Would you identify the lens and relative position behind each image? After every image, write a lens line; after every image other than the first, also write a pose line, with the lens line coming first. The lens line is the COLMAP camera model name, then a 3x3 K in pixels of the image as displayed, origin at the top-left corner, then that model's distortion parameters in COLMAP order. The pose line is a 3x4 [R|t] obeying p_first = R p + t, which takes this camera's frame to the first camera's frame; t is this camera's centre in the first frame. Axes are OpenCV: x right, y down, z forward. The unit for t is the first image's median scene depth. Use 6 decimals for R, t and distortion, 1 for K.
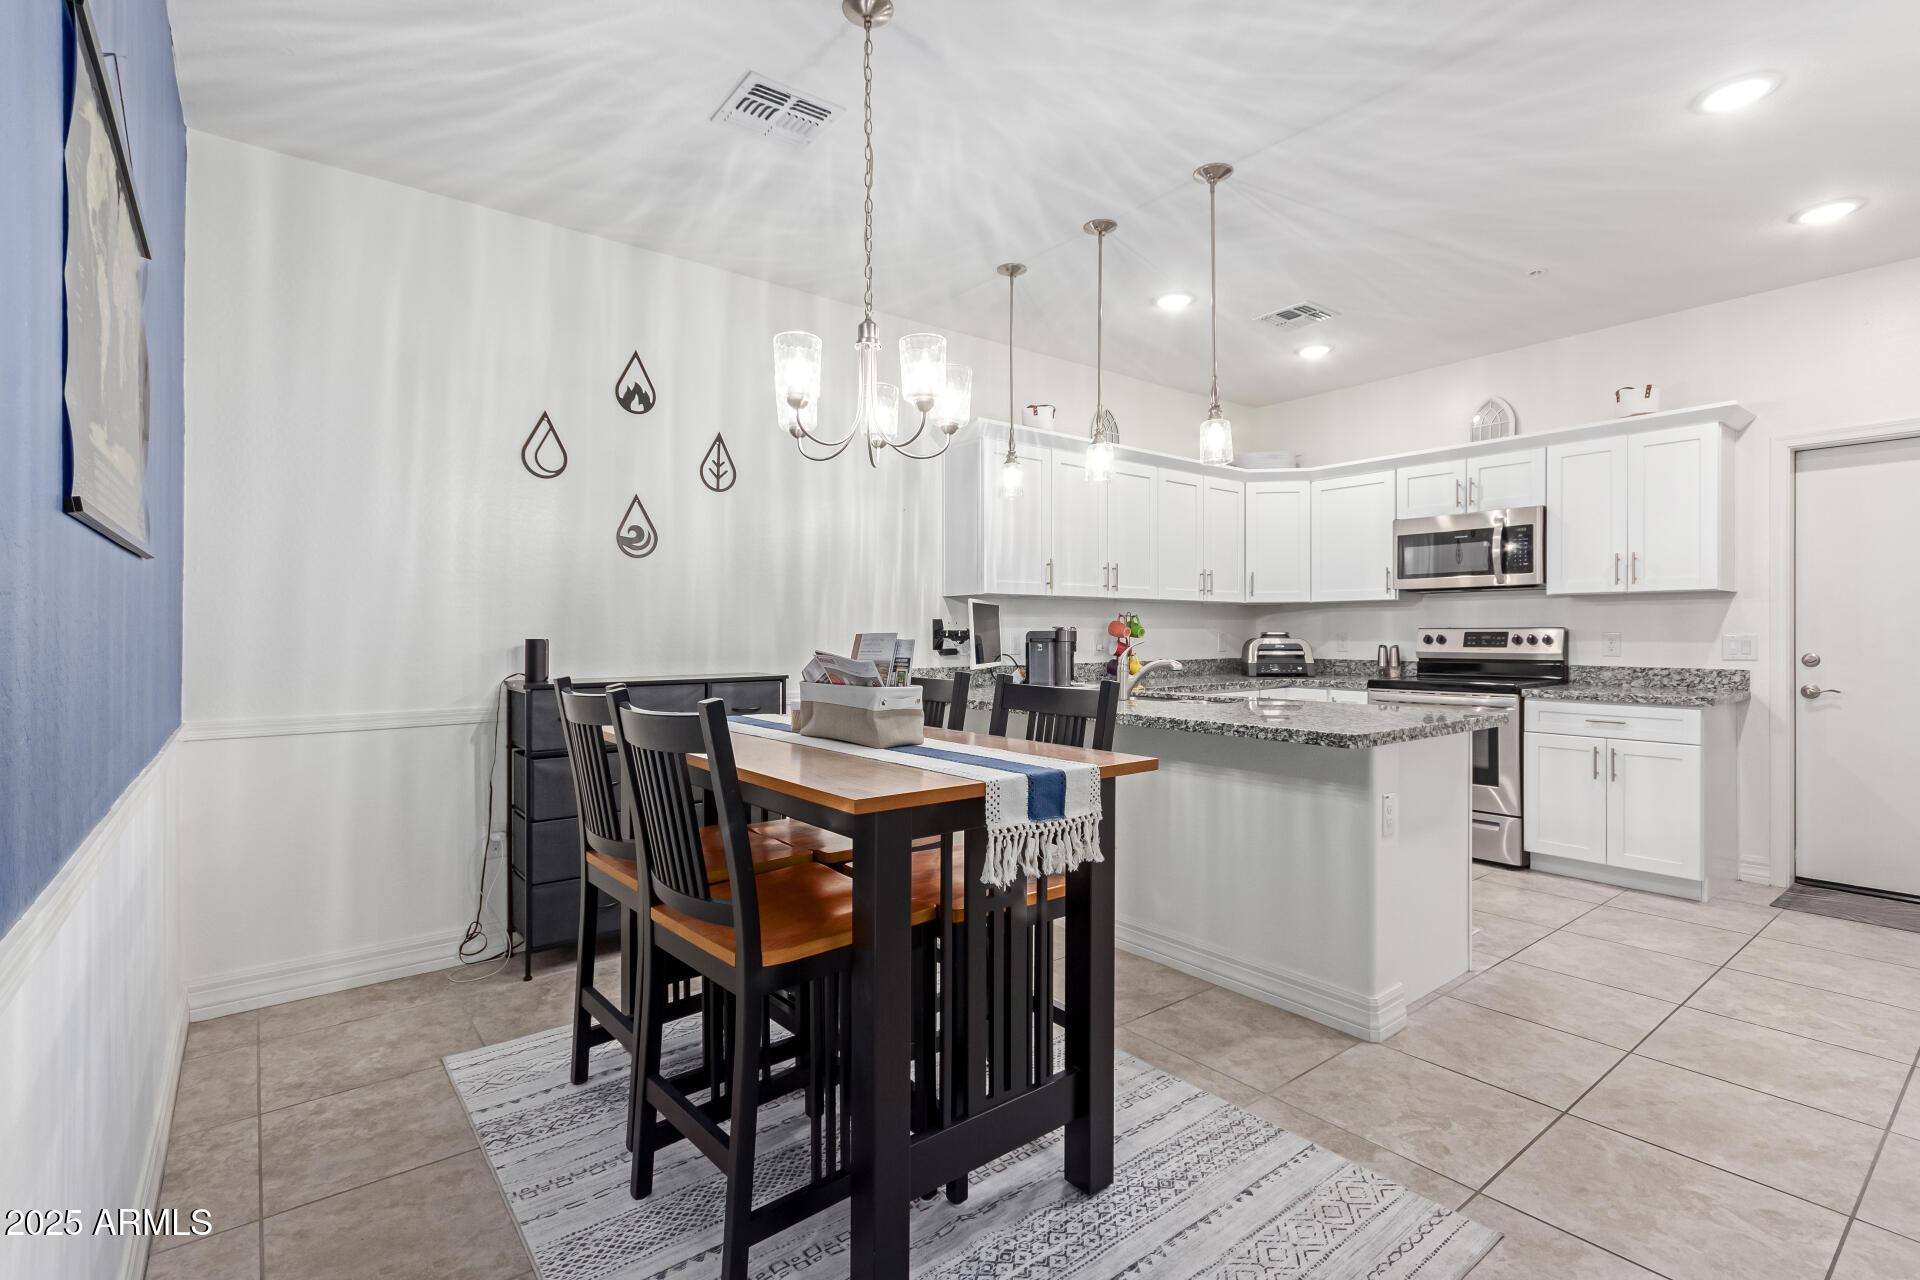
lens RADIAL K [[902.9, 0, 982.5], [0, 902.9, 635.0], [0, 0, 1]] dist [0.010558, 0.001027]
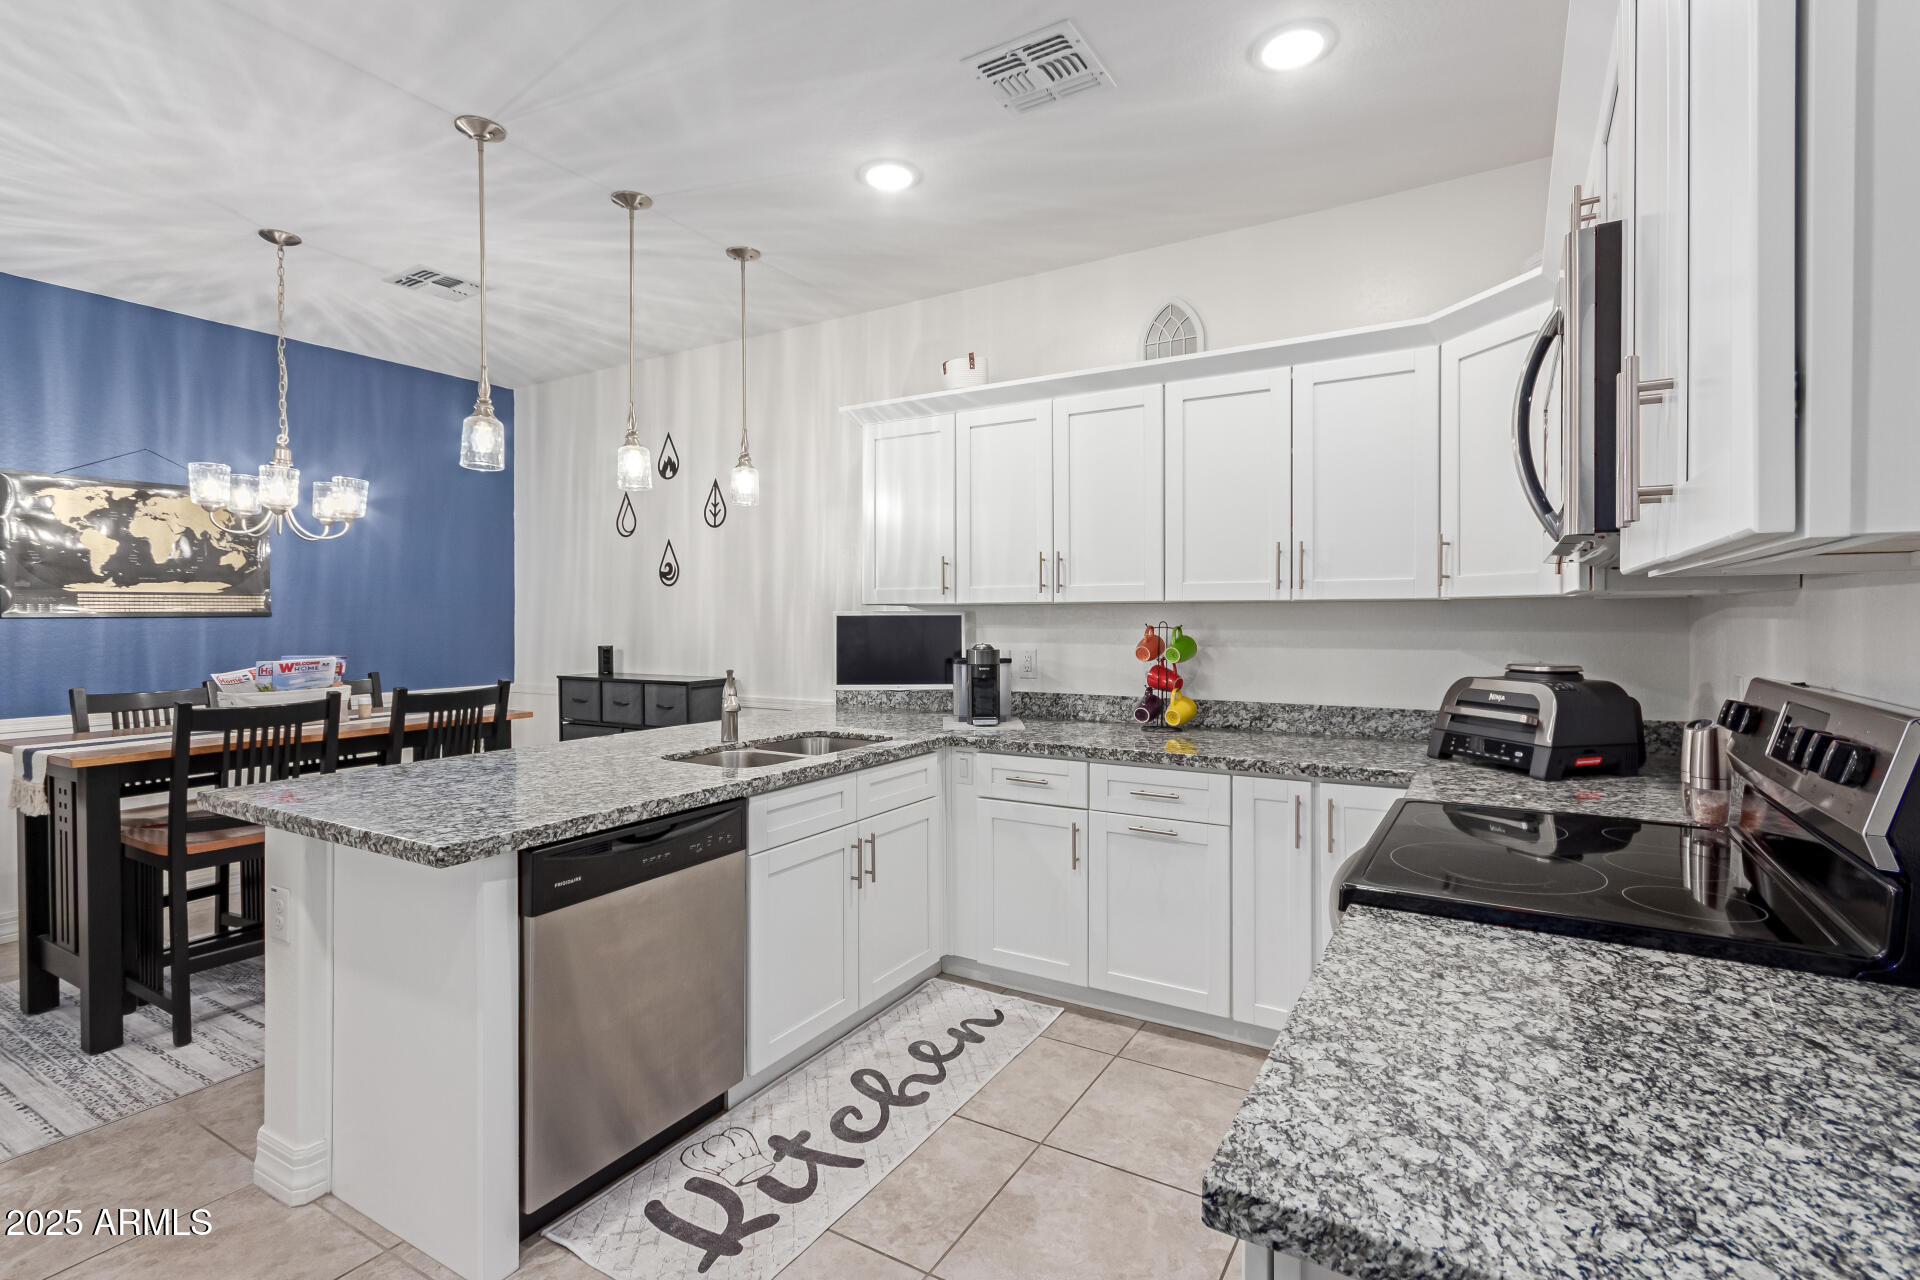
lens RADIAL K [[889.4, 0, 954.0], [0, 889.4, 622.4], [0, 0, 1]] dist [0.001418, 0.000356]
pose [[0.341056, 0.007205, -0.940015, 0.859796], [-0.000897, 0.999973, 0.007339, -0.035929], [0.940042, -0.001659, 0.341053, 0.810507]]
